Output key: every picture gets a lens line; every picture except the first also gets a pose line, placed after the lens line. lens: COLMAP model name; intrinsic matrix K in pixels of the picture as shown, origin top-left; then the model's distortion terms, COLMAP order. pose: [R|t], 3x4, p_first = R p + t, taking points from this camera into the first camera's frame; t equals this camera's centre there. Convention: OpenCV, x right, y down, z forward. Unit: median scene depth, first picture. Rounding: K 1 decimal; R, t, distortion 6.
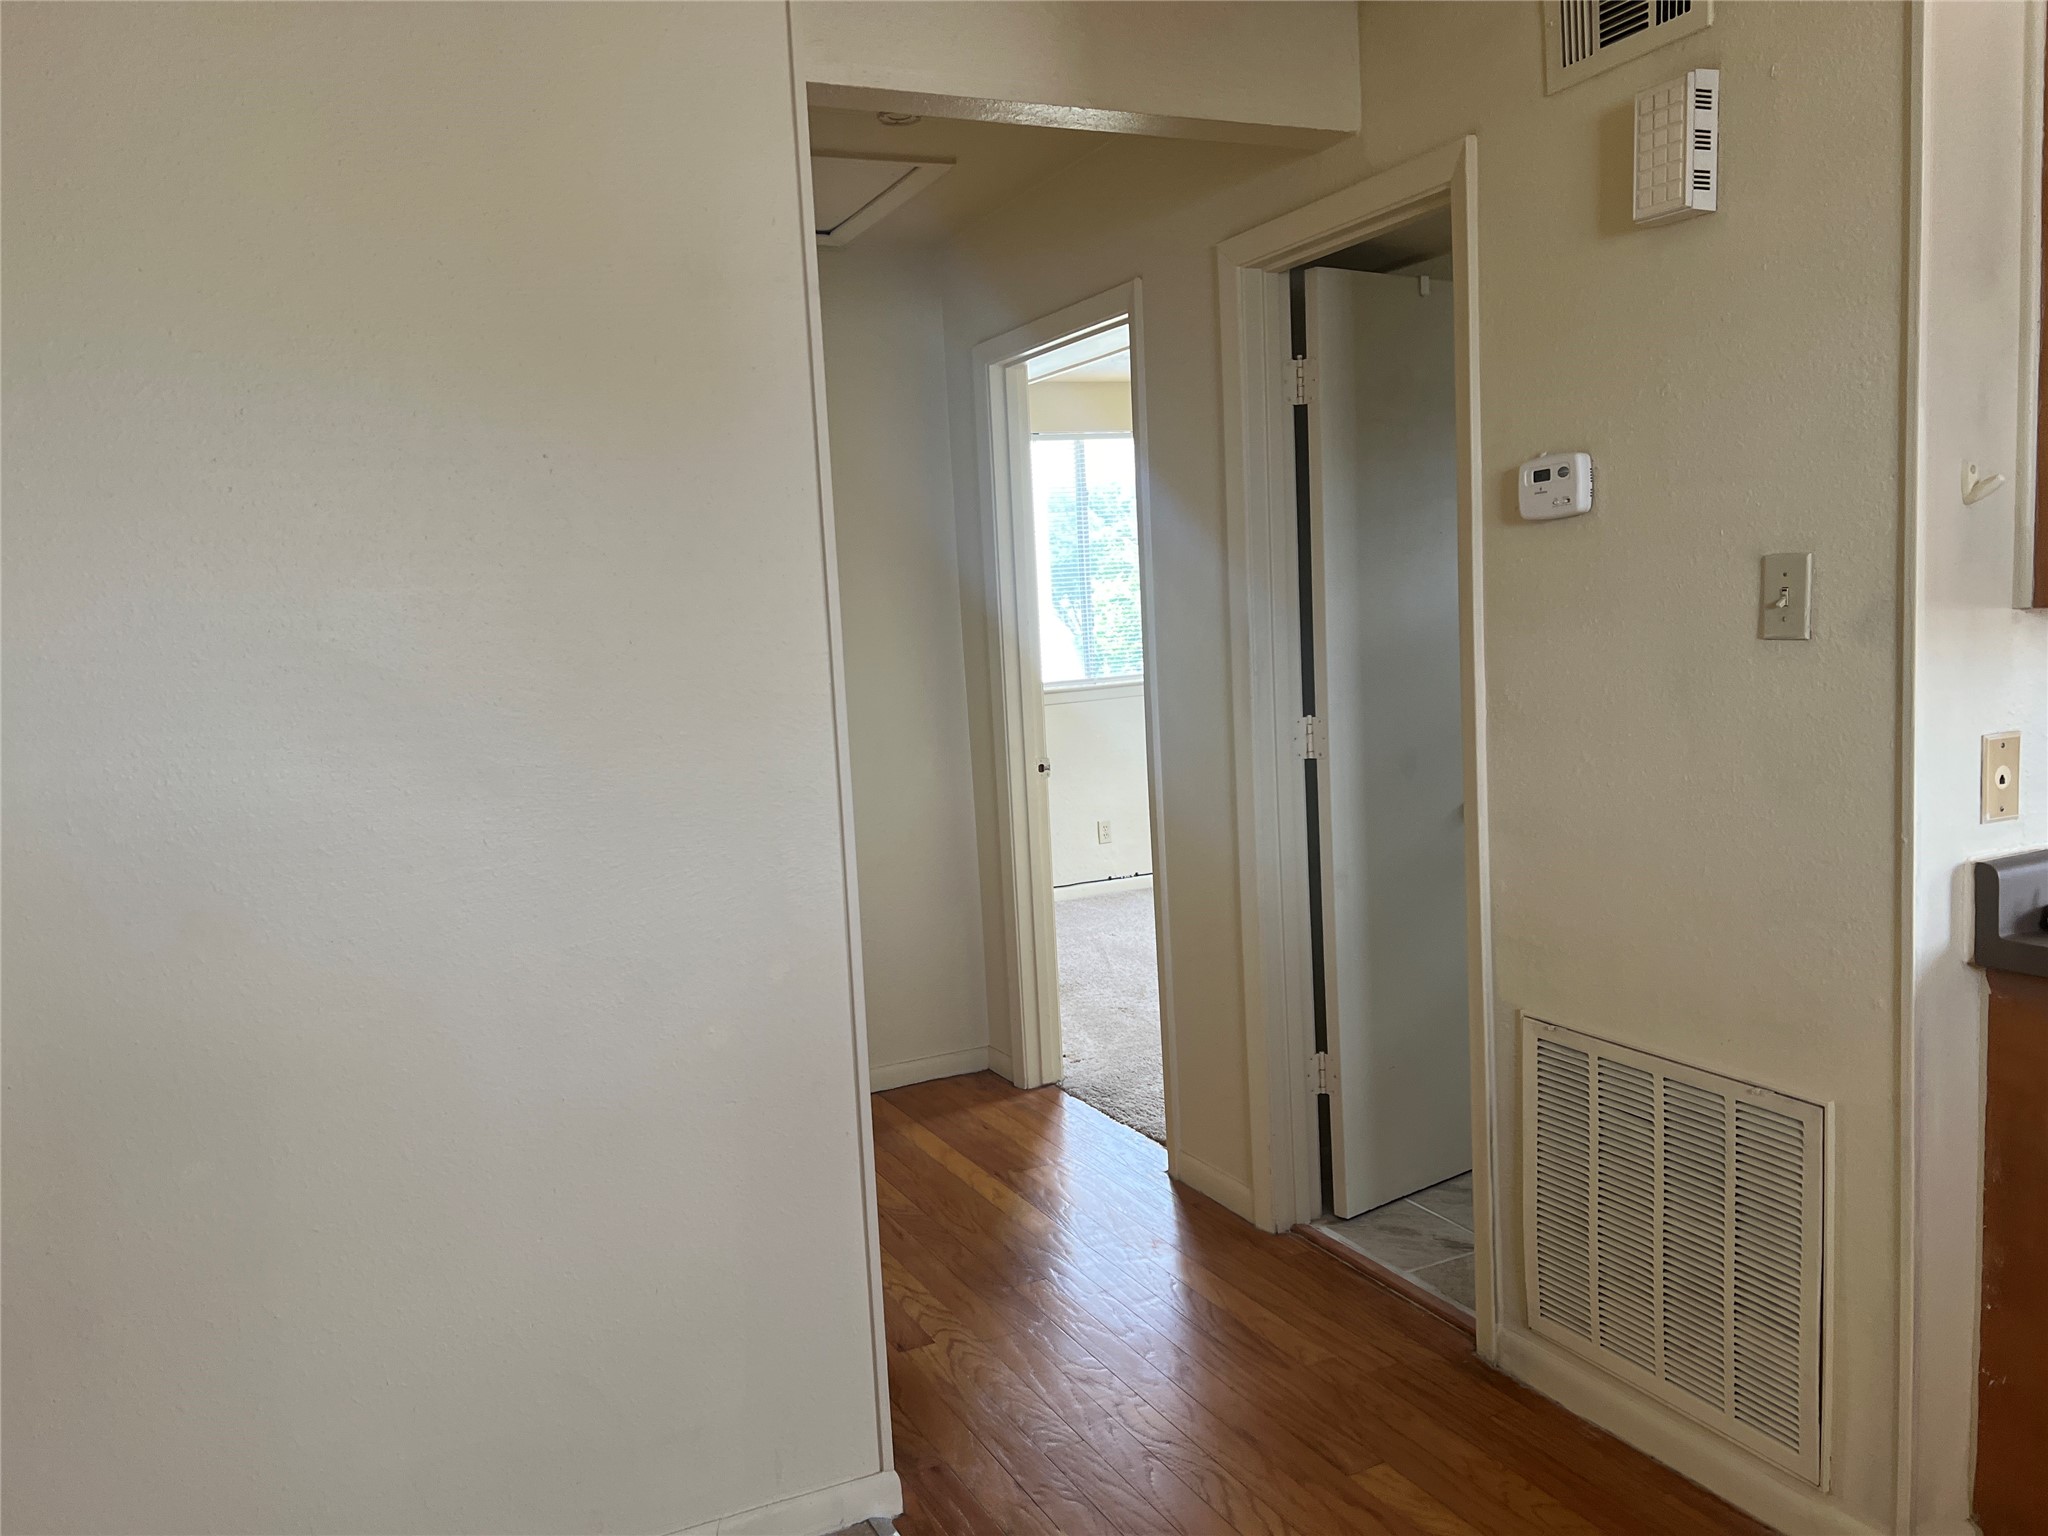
lens RADIAL K [[1592.2, 0, 1024.0], [0, 1592.2, 768.0], [0, 0, 1]] dist [0.051416, -0.043730]
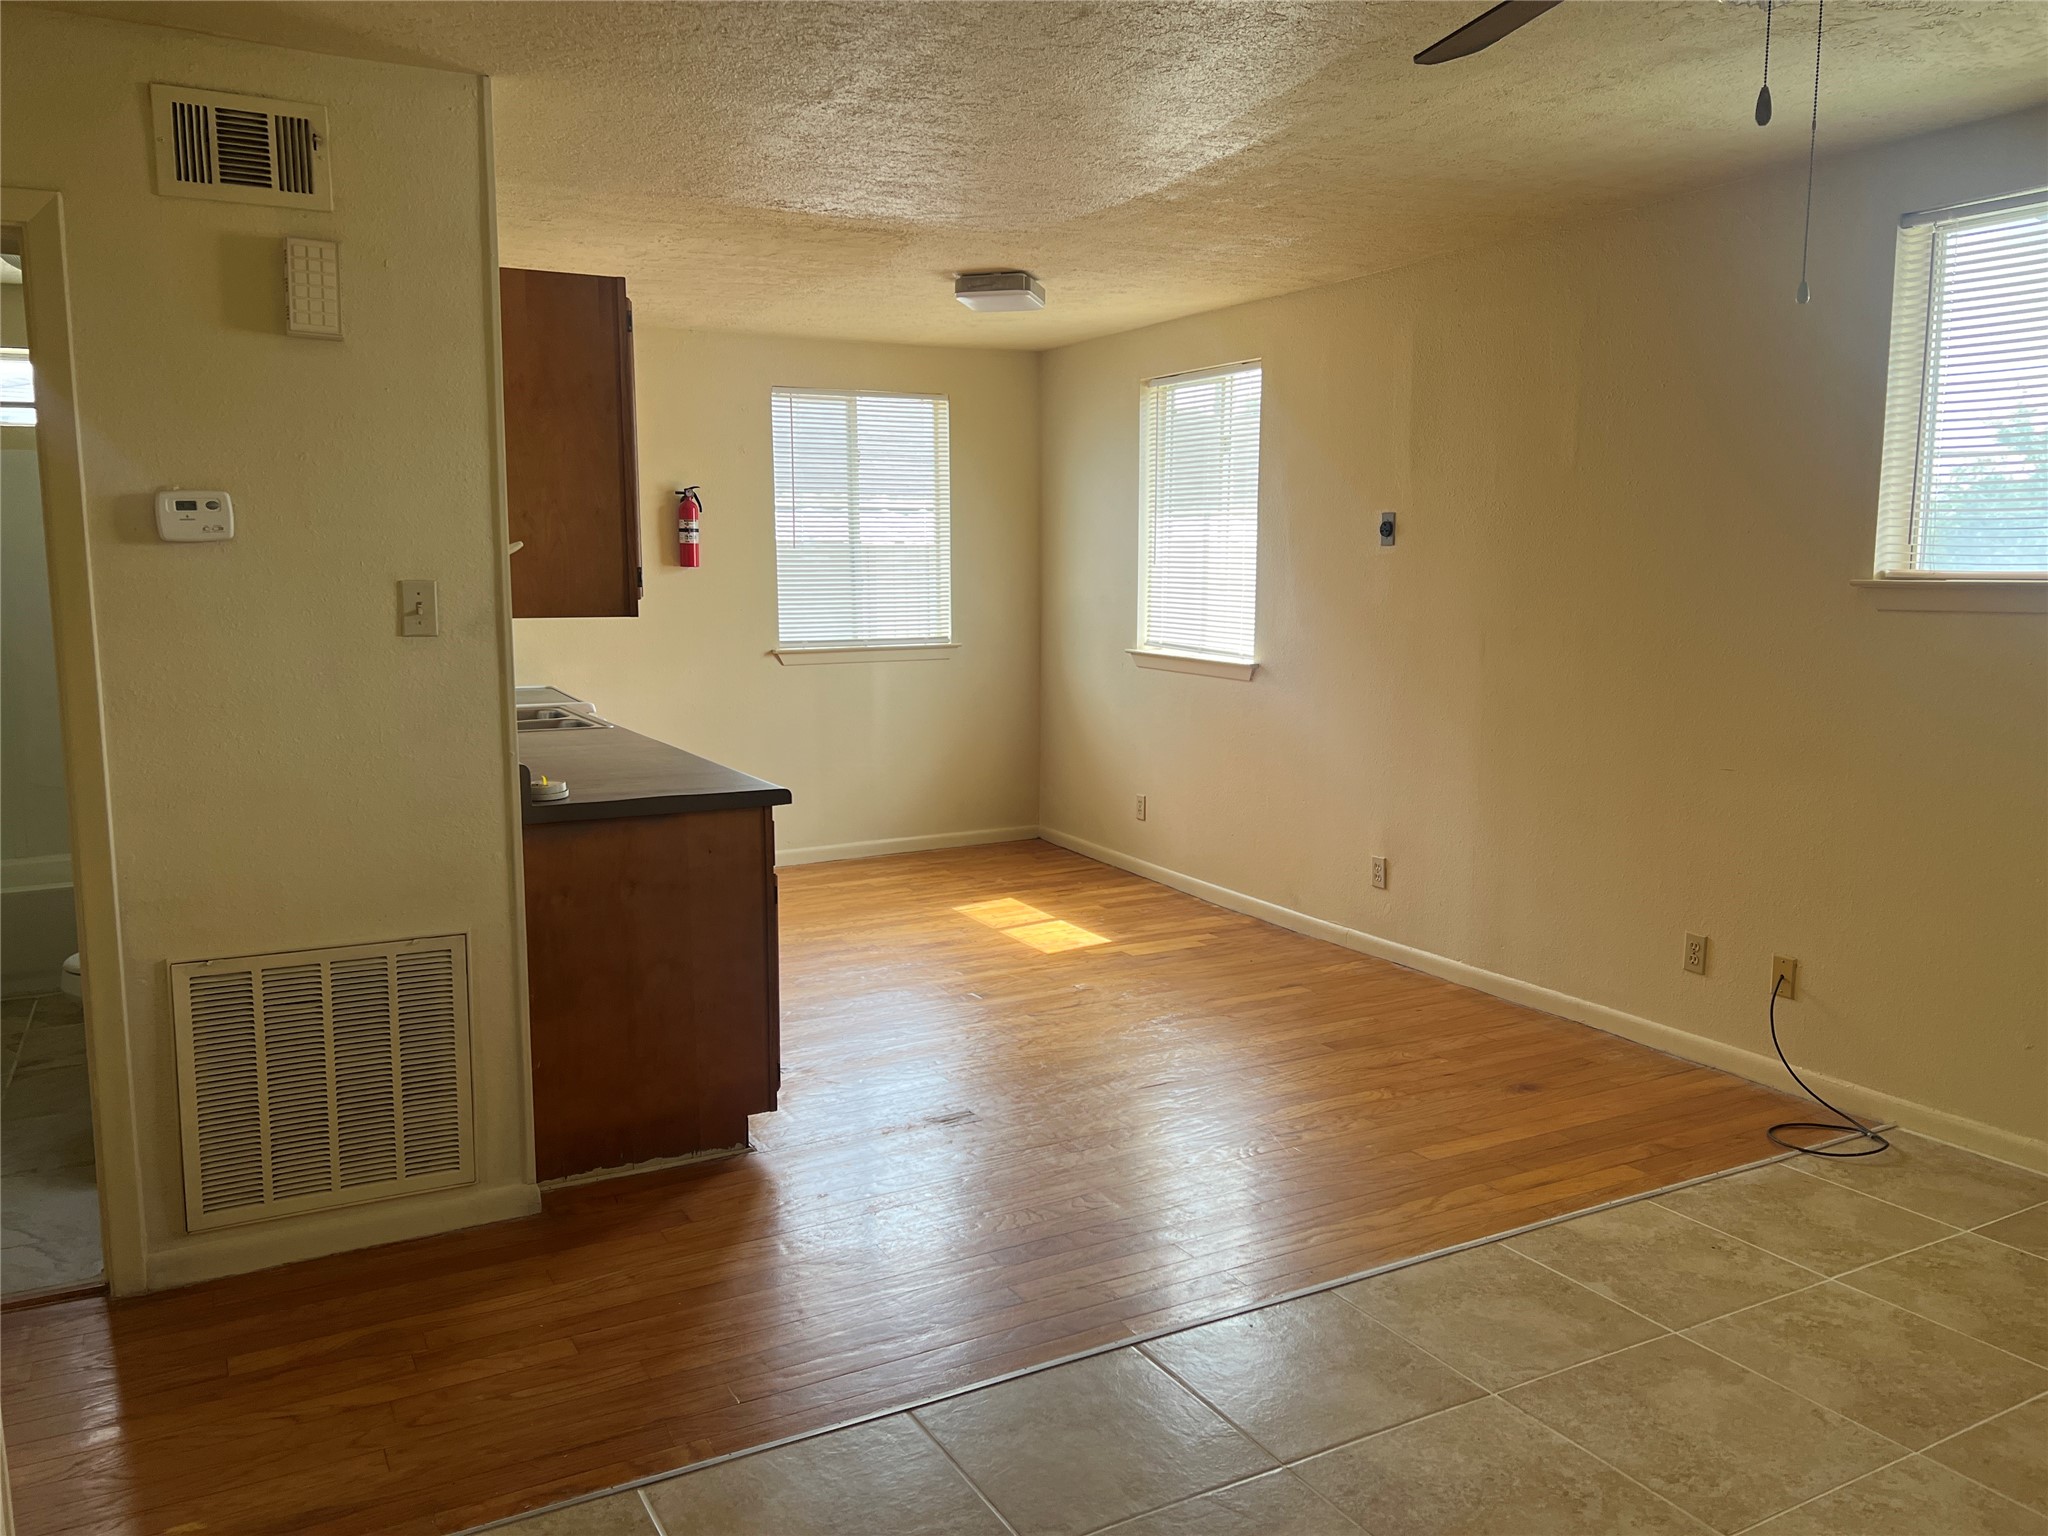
lens RADIAL K [[1584.1, 0, 1000.2], [0, 1584.1, 761.7], [0, 0, 1]] dist [0.089815, -0.084534]
pose [[-0.057111, -0.060810, 0.996514, -0.955862], [0.118952, 0.990619, 0.067267, 0.001242], [-0.991256, 0.122379, -0.049341, 0.477326]]
